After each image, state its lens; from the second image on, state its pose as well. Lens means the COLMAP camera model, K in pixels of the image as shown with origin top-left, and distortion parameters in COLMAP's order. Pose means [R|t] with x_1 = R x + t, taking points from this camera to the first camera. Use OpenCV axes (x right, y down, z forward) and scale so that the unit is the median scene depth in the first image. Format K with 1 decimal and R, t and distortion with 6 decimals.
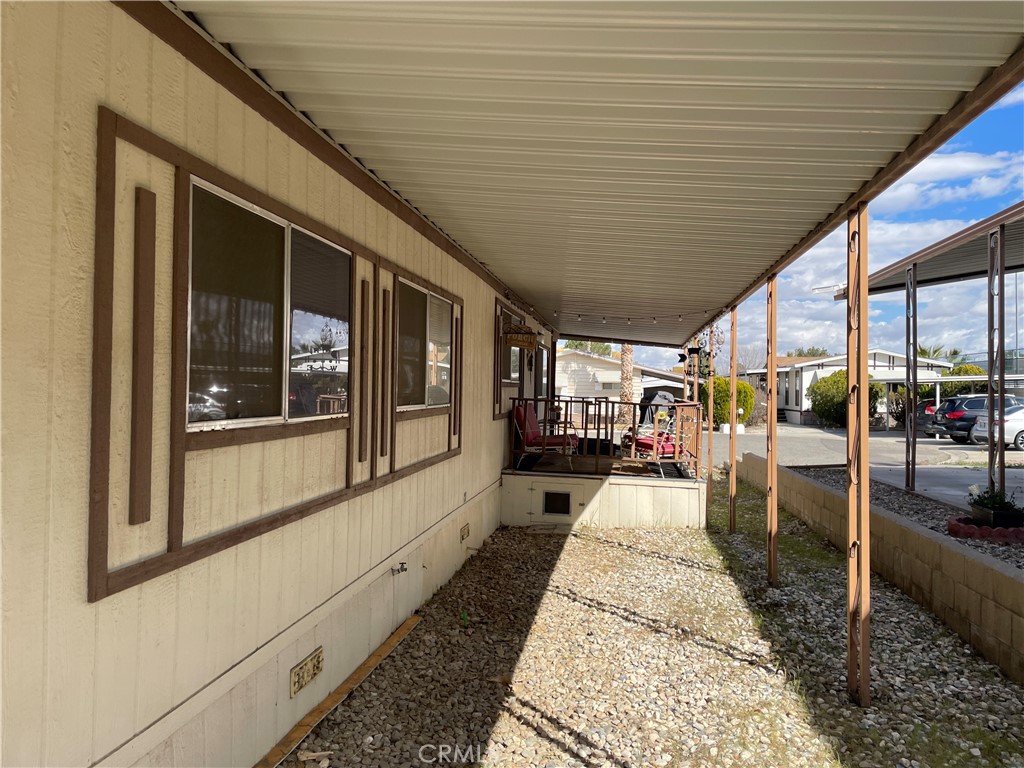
lens RADIAL K [[774.1, 0, 512.3], [0, 774.1, 379.6], [0, 0, 1]] dist [0.094245, -0.120247]
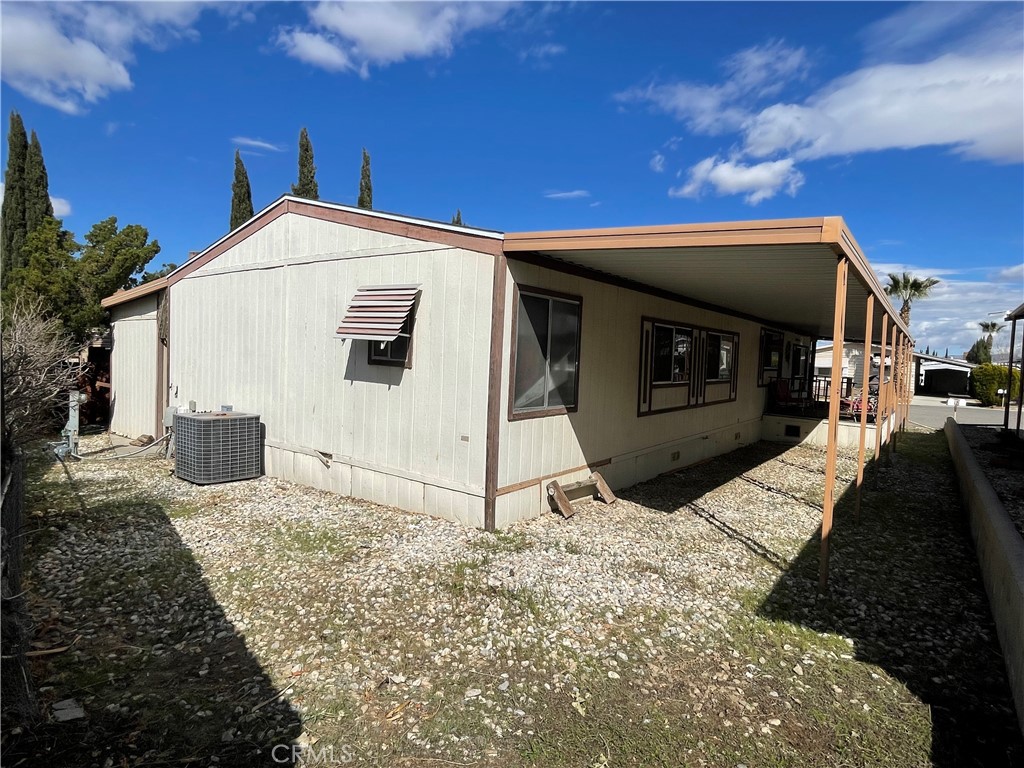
lens RADIAL K [[558.2, 0, 512.3], [0, 558.2, 381.9], [0, 0, 1]] dist [-0.003425, -0.001632]
pose [[0.879317, 0.032741, -0.475111, 0.171610], [-0.012463, 0.998874, 0.045769, -0.035854], [0.476074, -0.034324, 0.878735, -0.982152]]
